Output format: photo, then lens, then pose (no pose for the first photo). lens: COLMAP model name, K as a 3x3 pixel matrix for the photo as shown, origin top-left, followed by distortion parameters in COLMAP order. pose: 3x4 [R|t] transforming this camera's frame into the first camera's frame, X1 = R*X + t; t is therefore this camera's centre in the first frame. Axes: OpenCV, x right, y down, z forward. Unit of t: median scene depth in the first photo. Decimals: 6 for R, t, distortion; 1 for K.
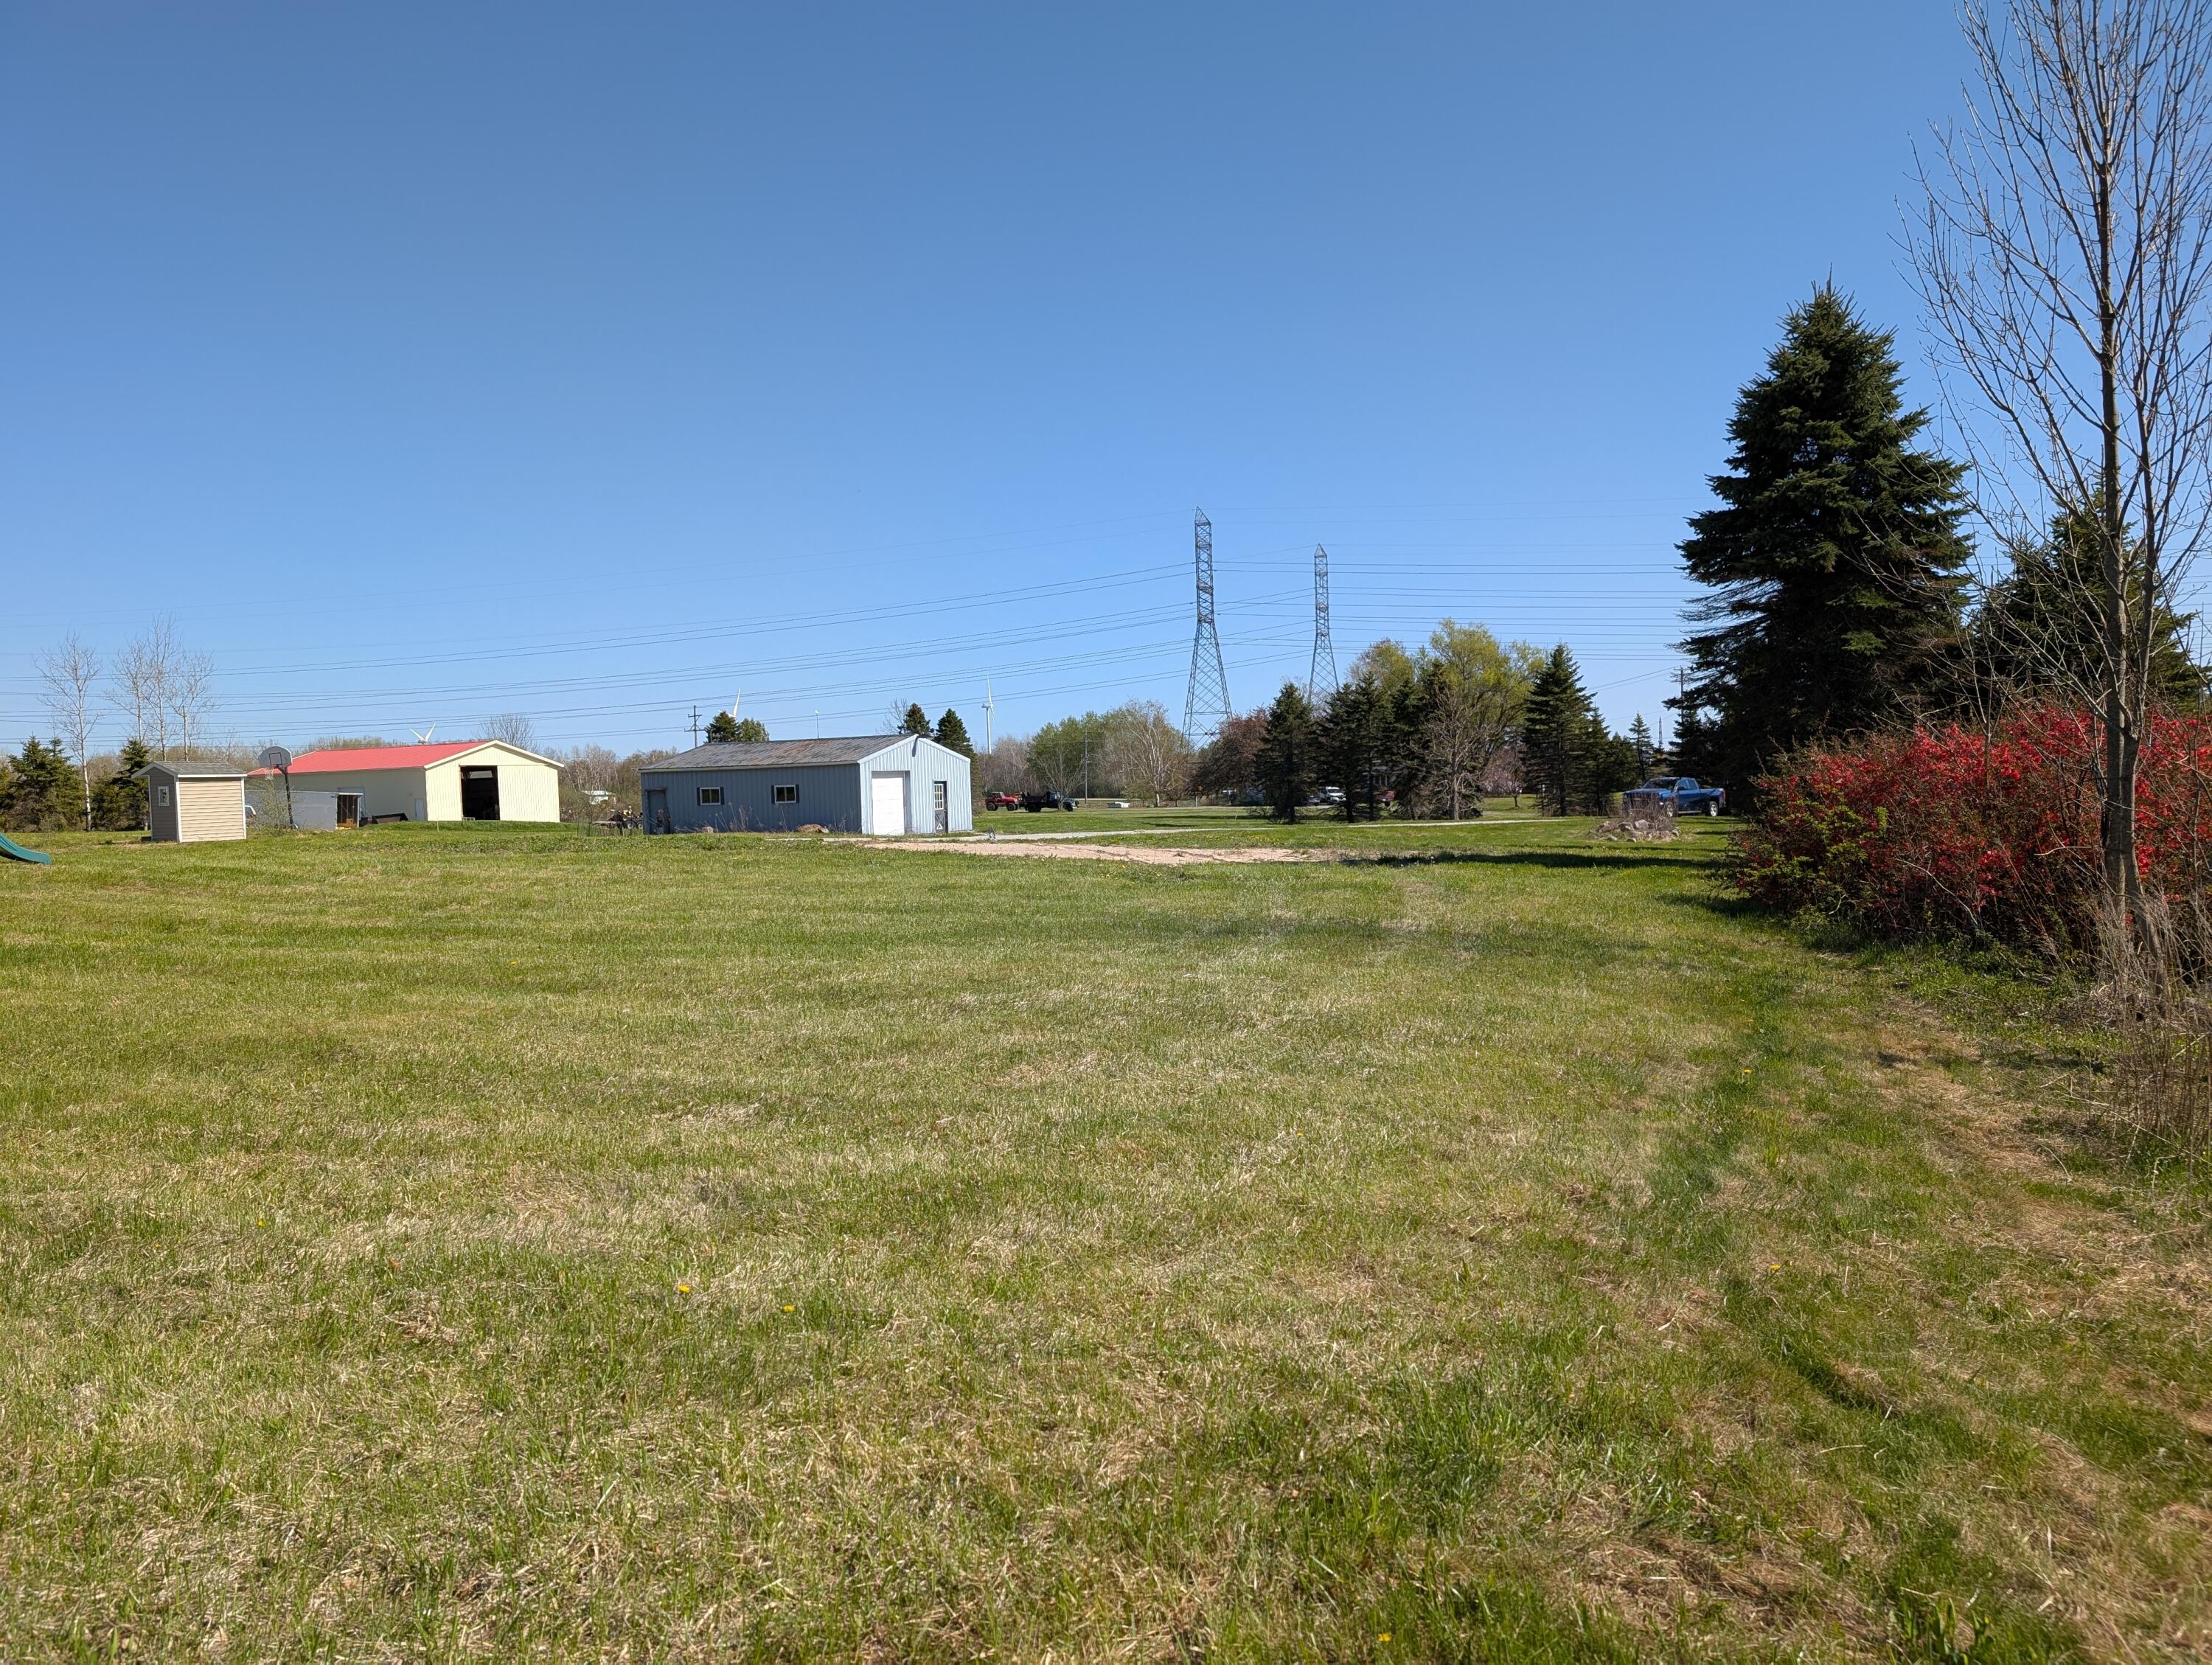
lens RADIAL K [[1583.5, 0, 1098.4], [0, 1583.5, 822.1], [0, 0, 1]] dist [0.014690, -0.009526]
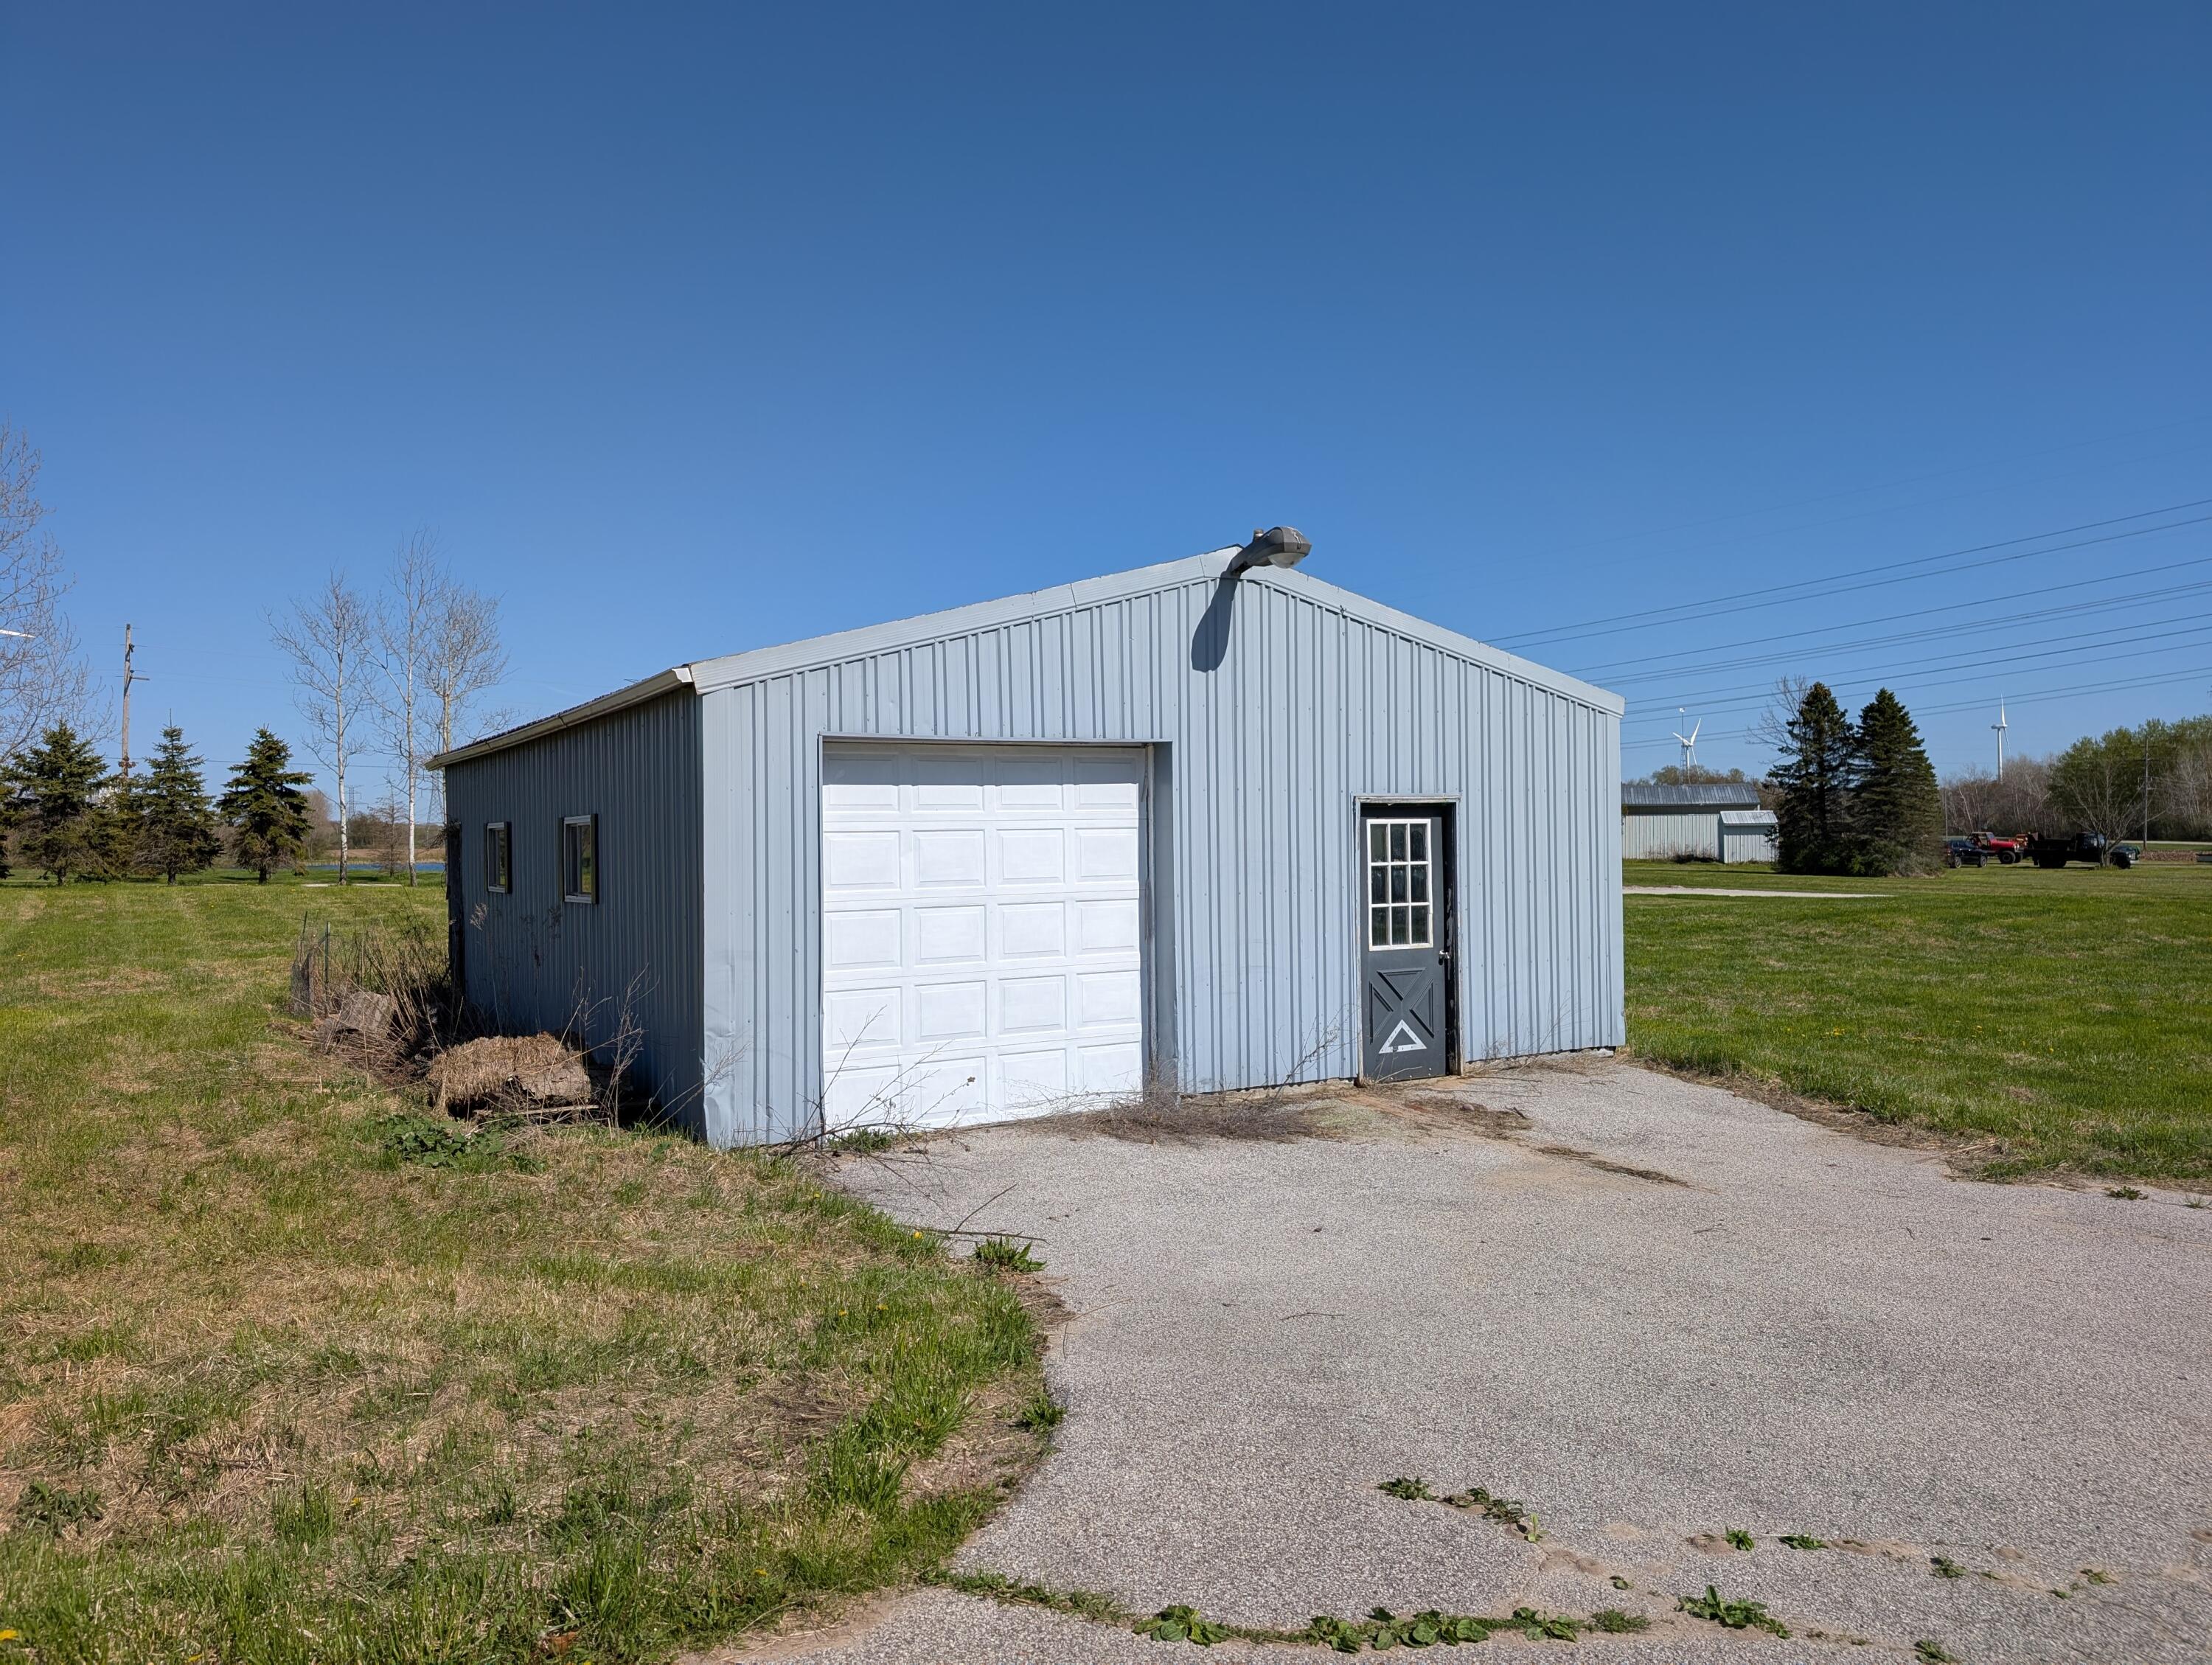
lens RADIAL K [[1583.5, 0, 1107.5], [0, 1583.5, 849.7], [0, 0, 1]] dist [0.014690, -0.009526]
pose [[0.835615, 0.018735, -0.548995, -0.076769], [-0.020412, 0.999787, 0.003049, -0.061500], [0.548936, 0.008658, 0.835820, 2.507998]]
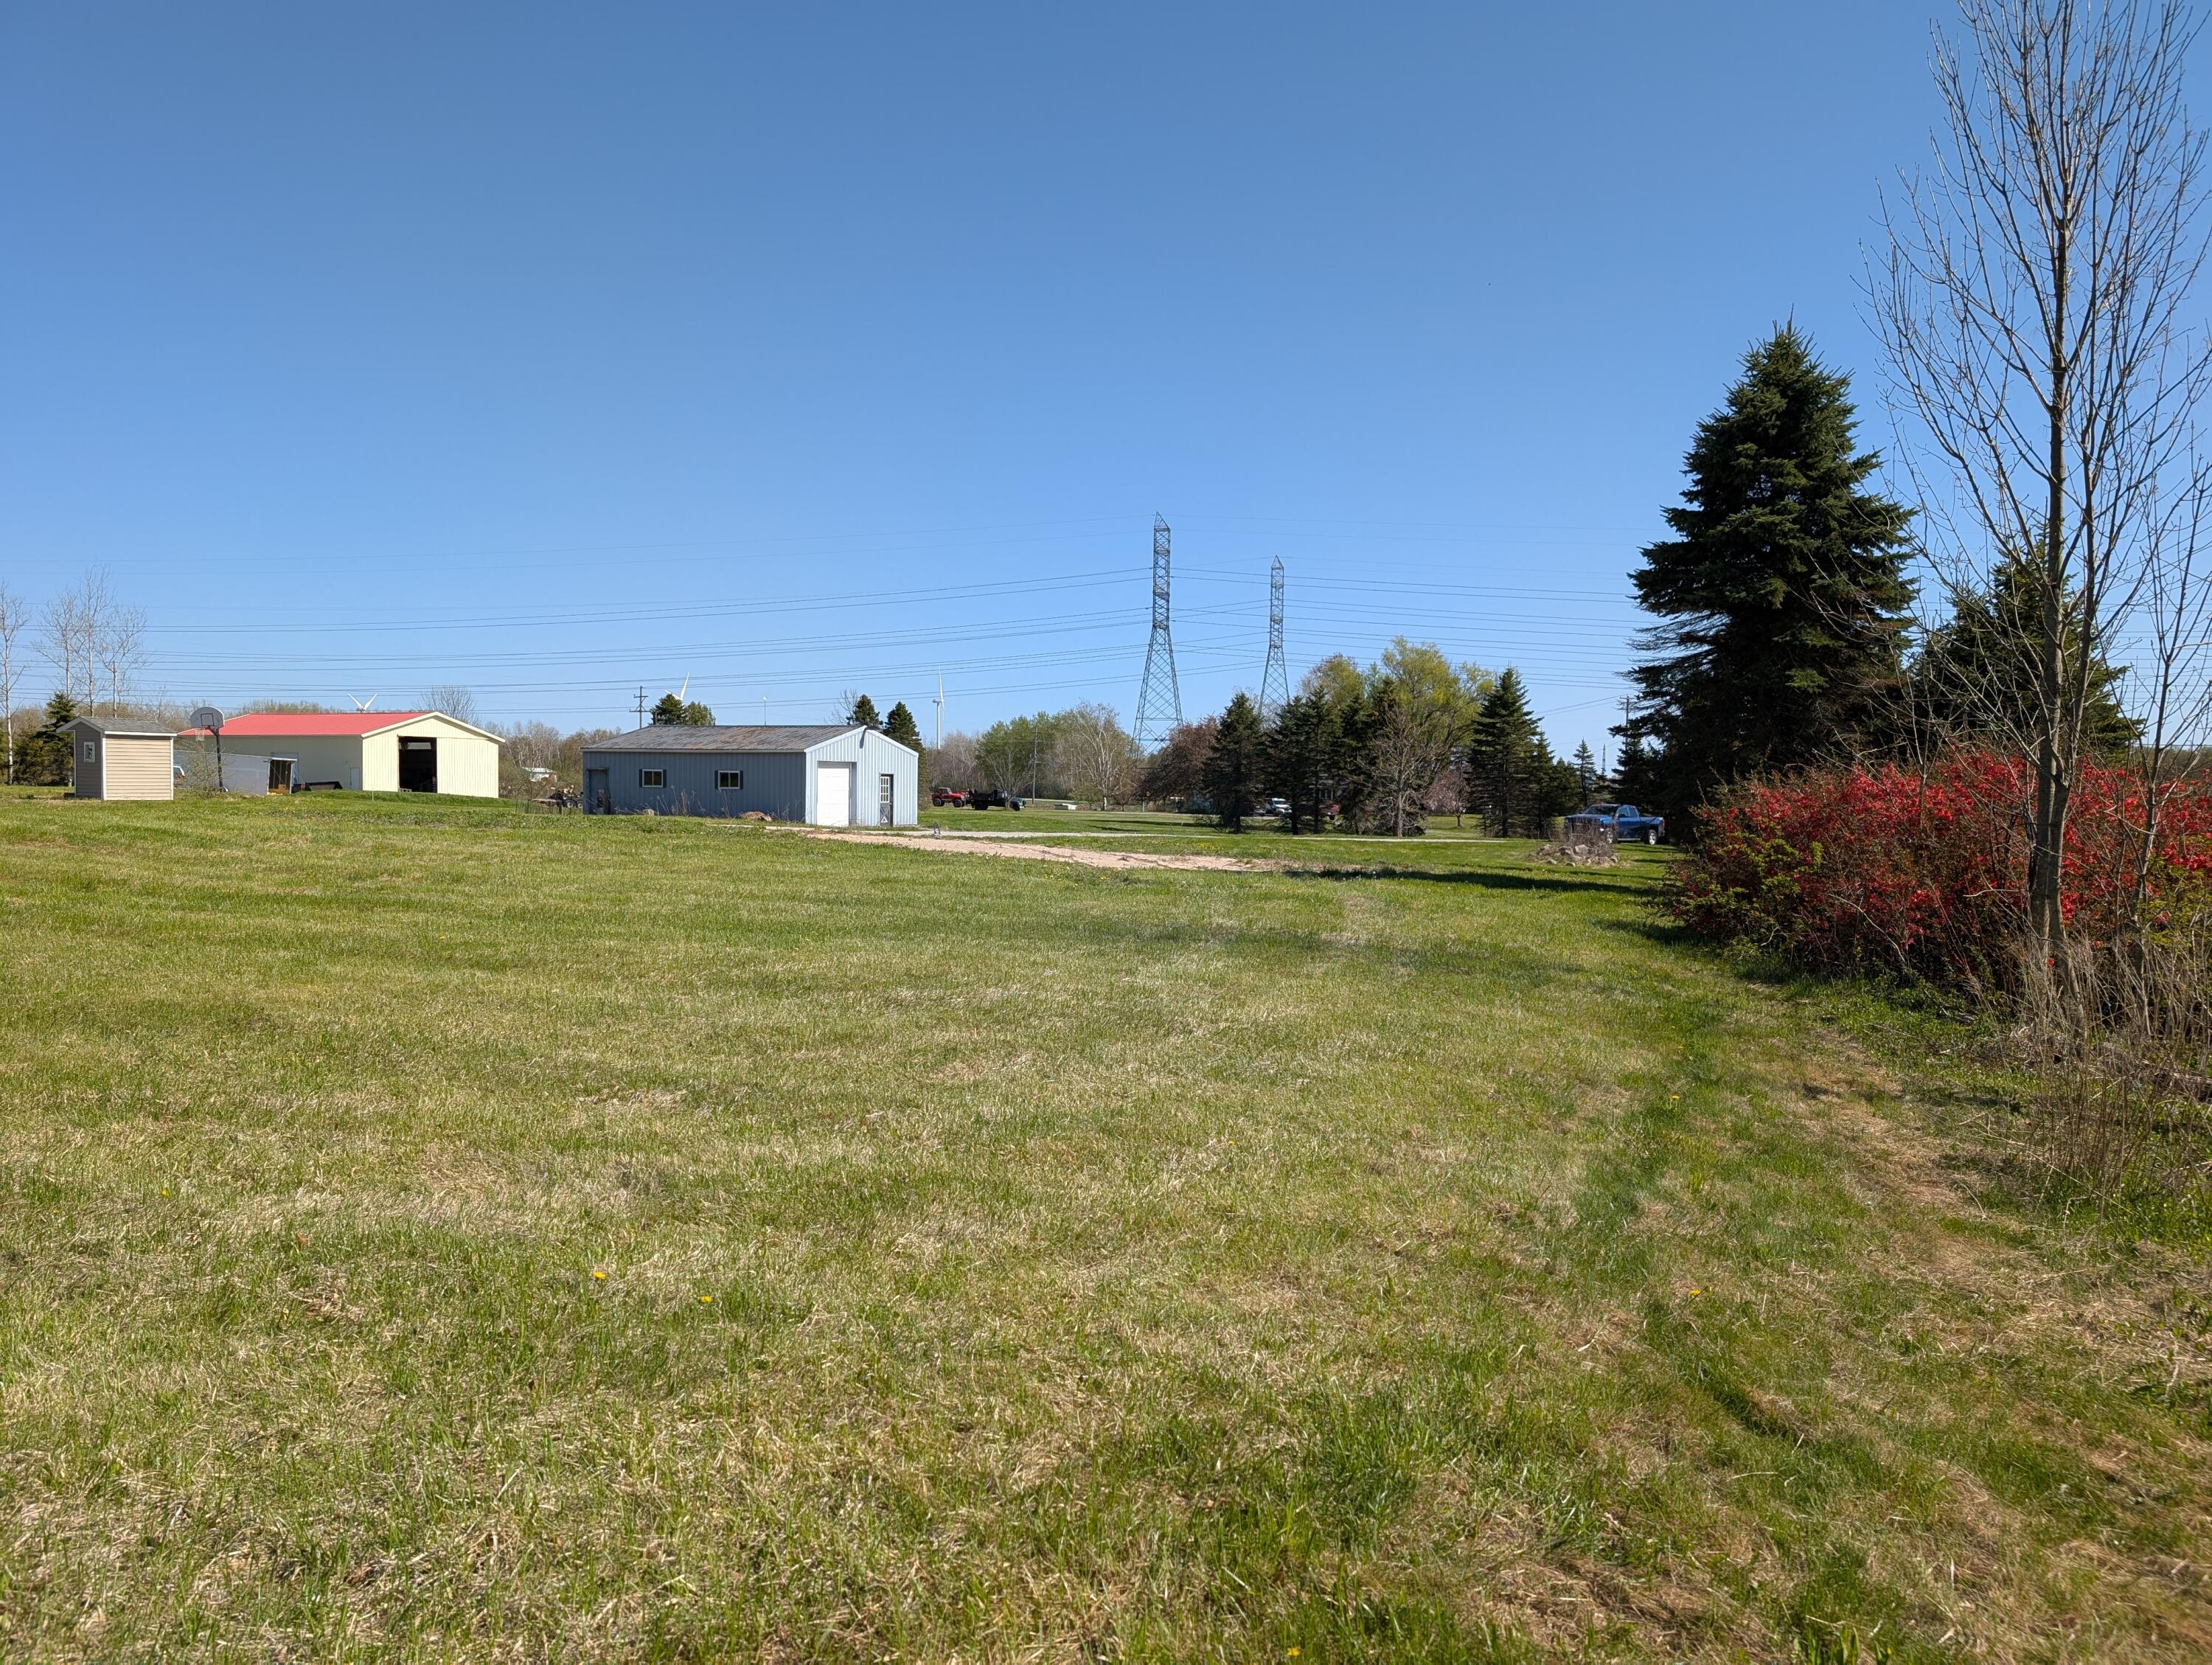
lens RADIAL K [[1583.5, 0, 1098.7], [0, 1583.5, 836.3], [0, 0, 1]] dist [0.014690, -0.009526]
pose [[0.998369, 0.045385, 0.034638, 0.000410], [-0.045649, 0.998934, 0.006889, 0.001039], [-0.034289, -0.008459, 0.999376, 0.005708]]
